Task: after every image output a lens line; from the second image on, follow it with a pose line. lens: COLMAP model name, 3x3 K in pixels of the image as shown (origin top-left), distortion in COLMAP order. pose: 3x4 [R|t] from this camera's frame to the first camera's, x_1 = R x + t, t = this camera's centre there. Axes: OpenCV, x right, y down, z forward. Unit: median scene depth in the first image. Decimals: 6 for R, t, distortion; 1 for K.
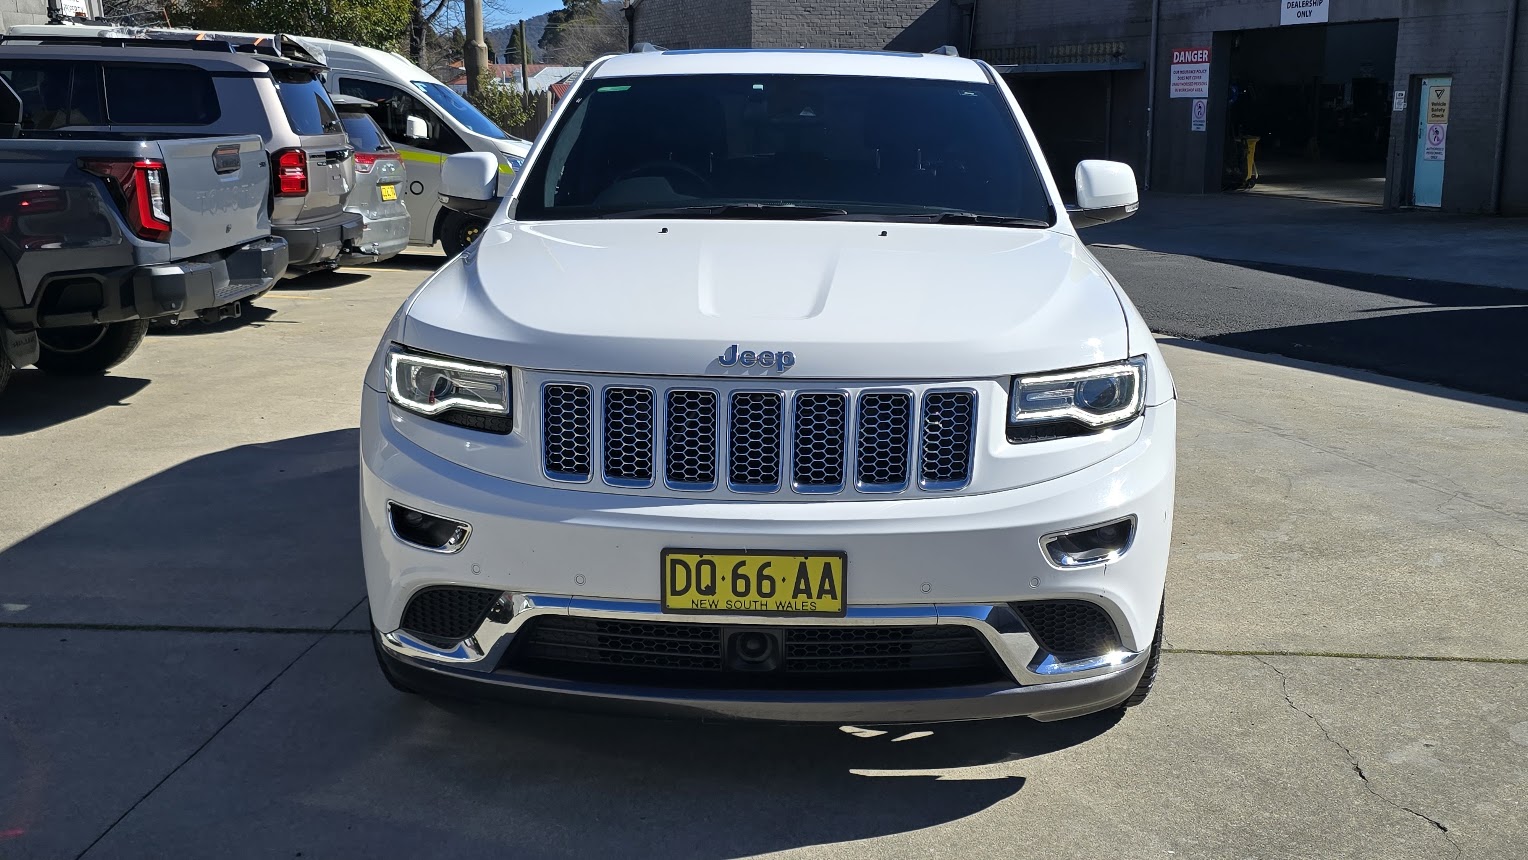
lens RADIAL K [[1552.5, 0, 773.7], [0, 1552.5, 416.7], [0, 0, 1]] dist [0.062891, 0.000000]
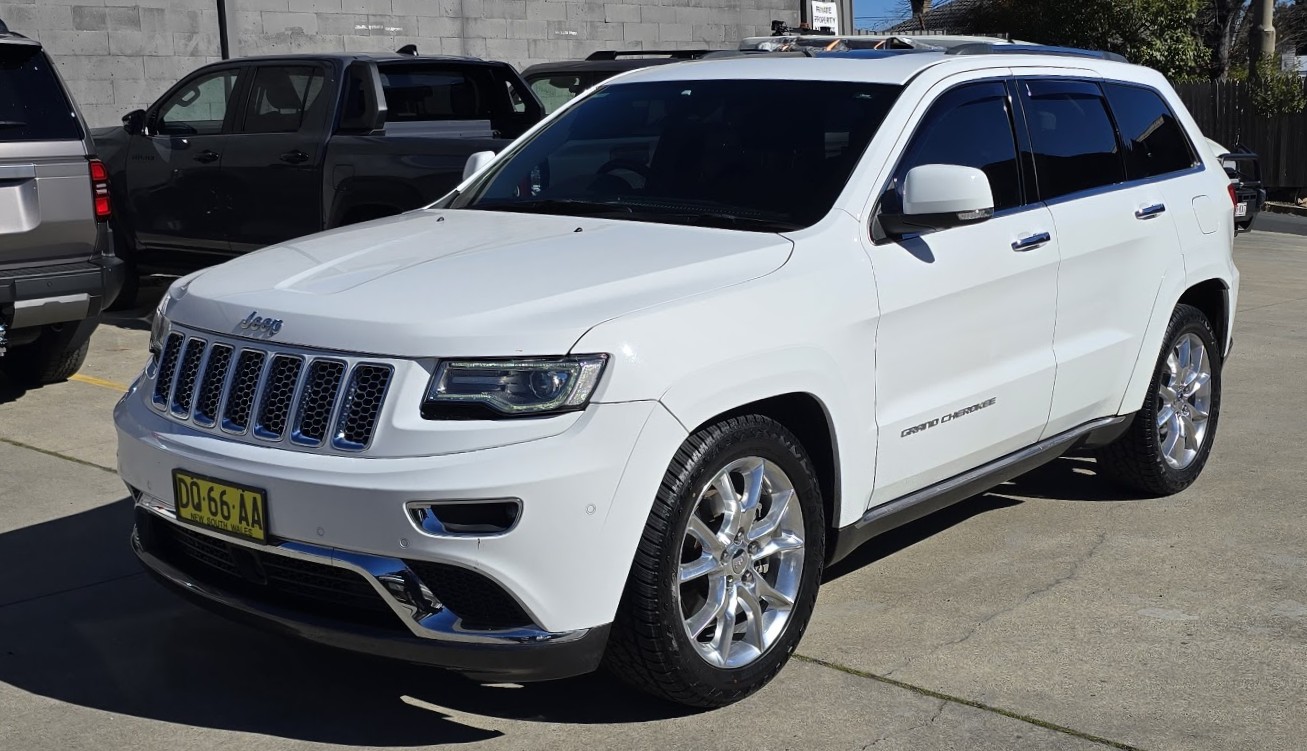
lens RADIAL K [[1555.4, 0, 688.8], [0, 1555.4, 383.9], [0, 0, 1]] dist [0.067348, 0.000000]
pose [[0.802762, 0.095603, -0.588586, 0.979580], [-0.103397, 0.994429, 0.020502, -0.050820], [0.587267, 0.044399, 0.808175, 0.213814]]
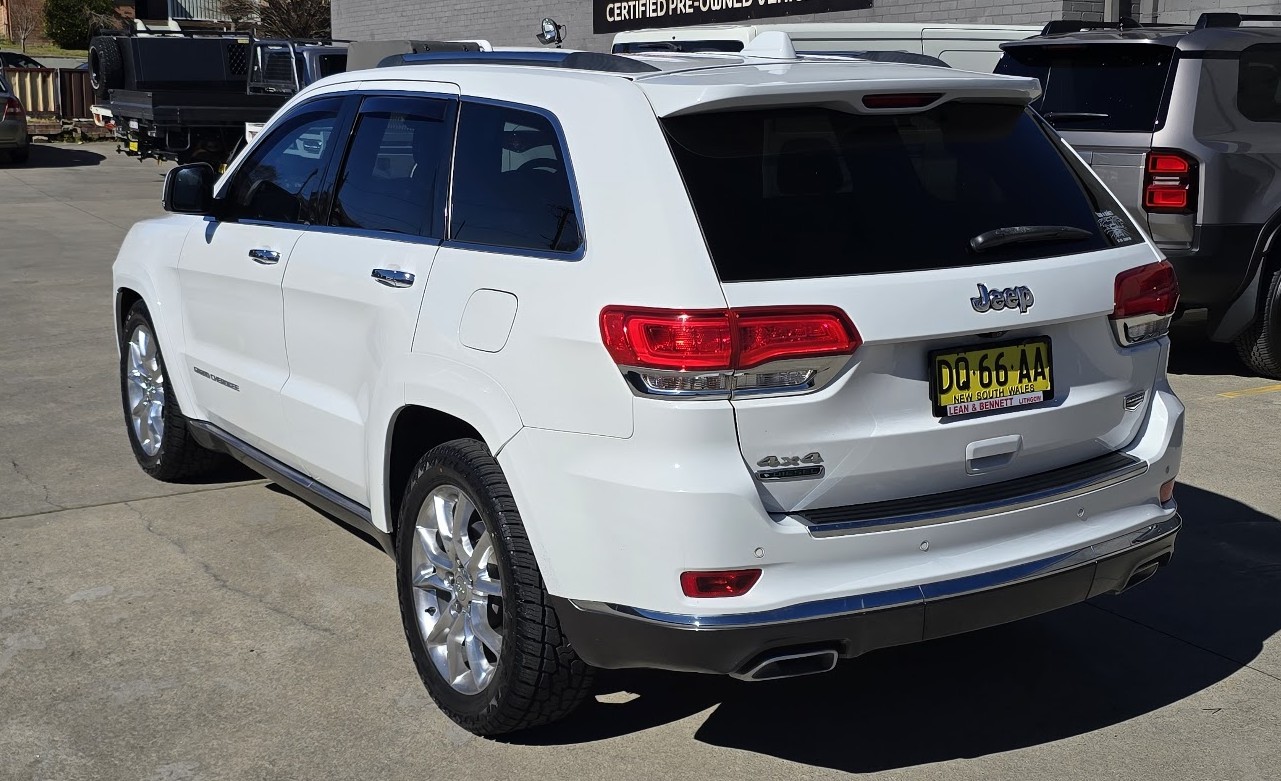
lens RADIAL K [[1550.5, 0, 613.8], [0, 1550.5, 377.6], [0, 0, 1]] dist [0.069426, 0.000000]
pose [[-0.829924, 0.101763, -0.548516, 0.897738], [-0.109984, 0.934079, 0.339704, -0.660582], [0.546927, 0.342257, -0.764023, 3.147060]]
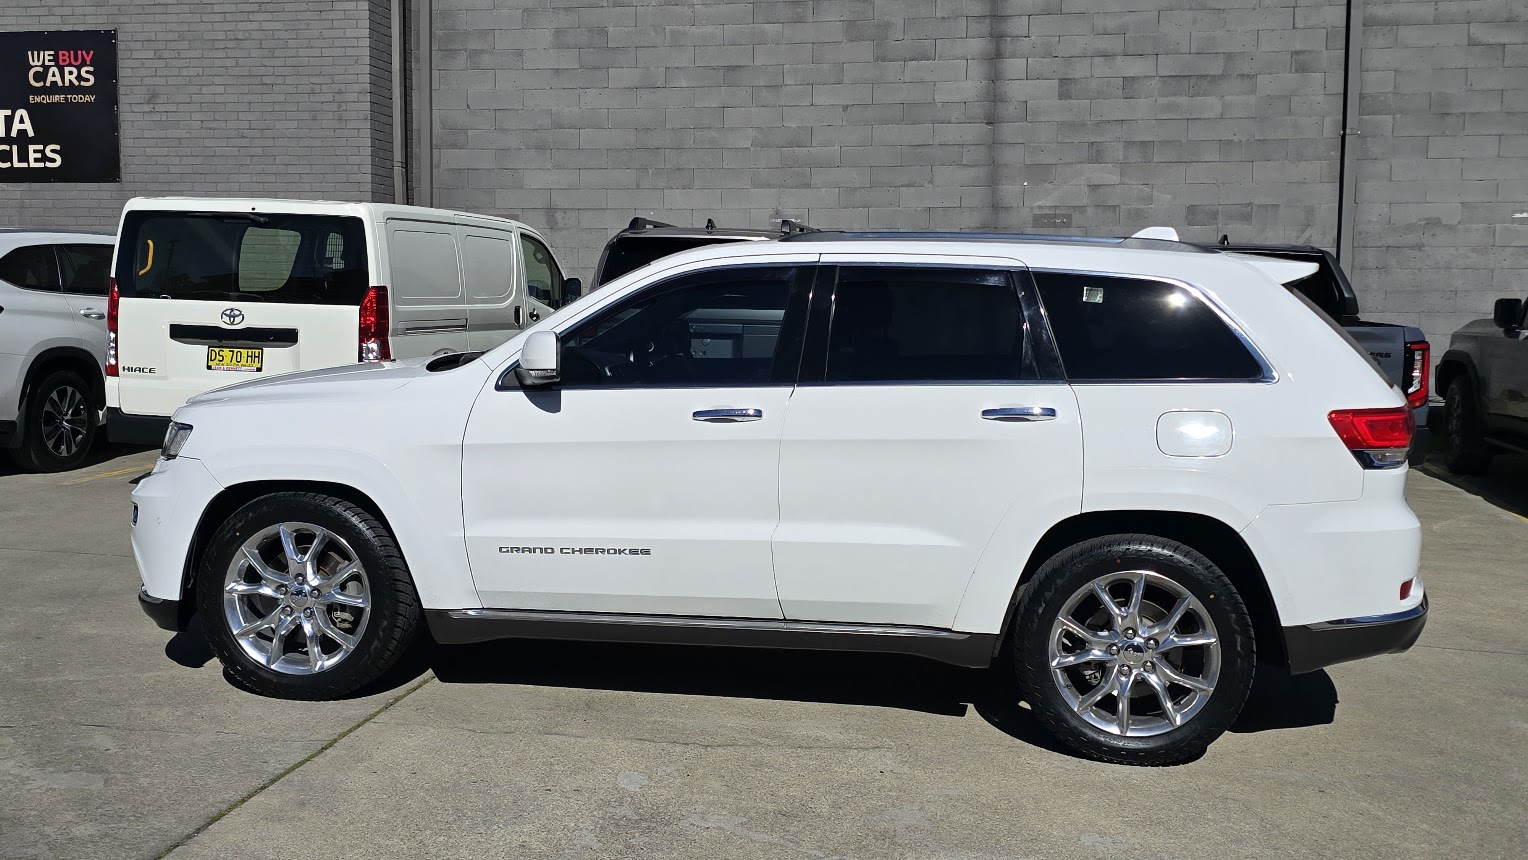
lens RADIAL K [[1539.1, 0, 774.3], [0, 1539.1, 418.2], [0, 0, 1]] dist [0.053723, 0.000000]
pose [[-0.113614, 0.080736, -0.990239, 1.923421], [-0.213056, 0.971526, 0.103655, -0.374029], [0.970412, 0.222753, -0.093177, 1.897406]]
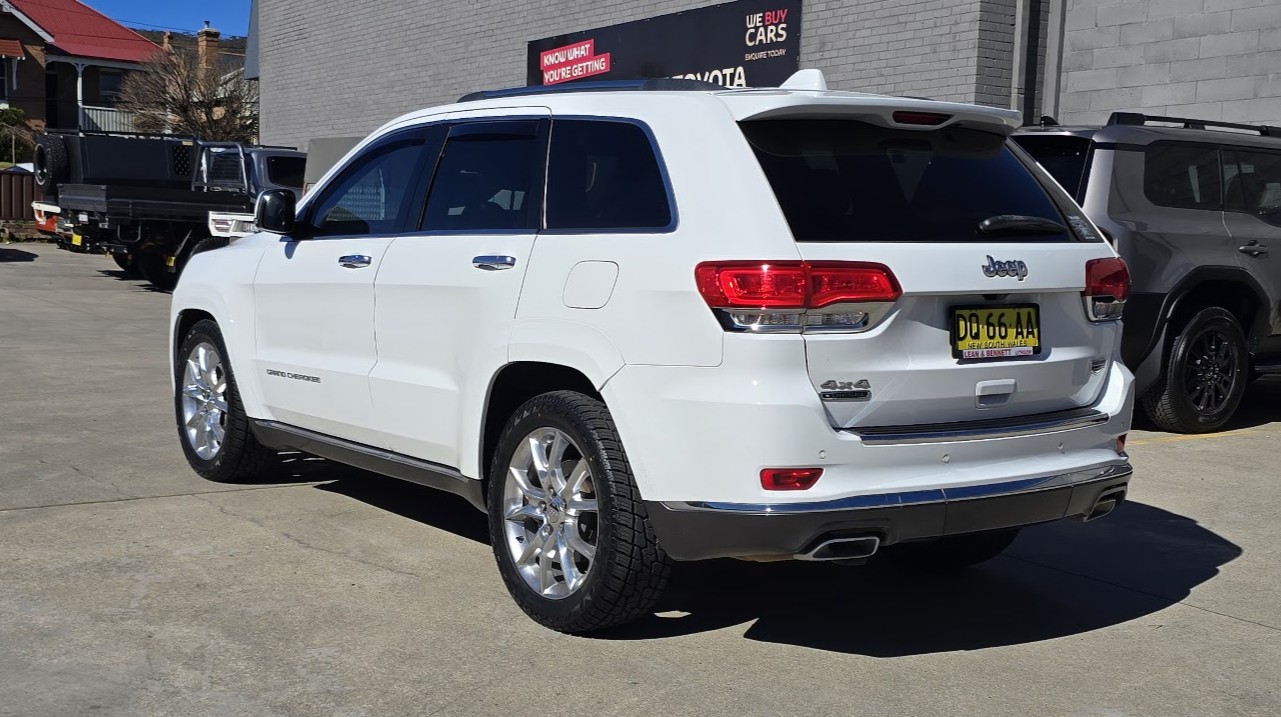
lens RADIAL K [[1546.2, 0, 609.3], [0, 1546.2, 420.4], [0, 0, 1]] dist [0.082371, 0.000000]
pose [[-0.790570, 0.054344, -0.609956, 1.209197], [-0.146793, 0.950196, 0.274918, -0.570441], [0.594518, 0.306880, -0.743218, 3.311301]]
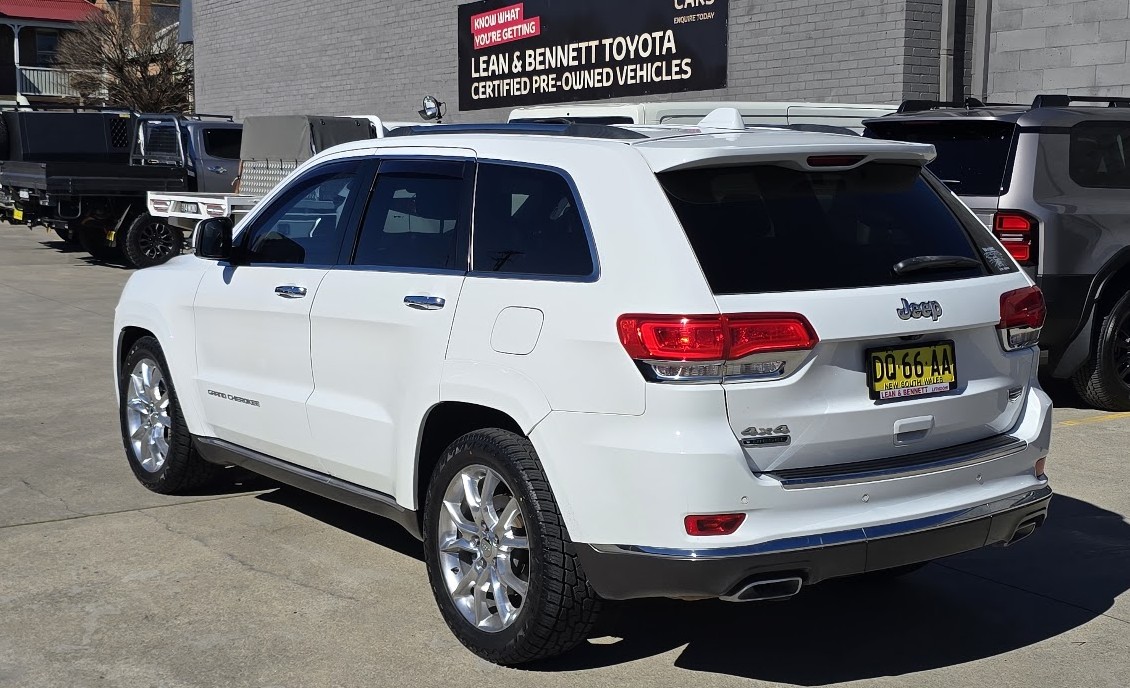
lens RADIAL K [[1546.3, 0, 516.8], [0, 1546.3, 371.6], [0, 0, 1]] dist [0.087277, 0.000000]
pose [[-0.801874, 0.077074, -0.592501, 1.223404], [-0.120032, 0.950649, 0.286110, -0.682644], [0.585312, 0.300544, -0.753049, 3.324455]]
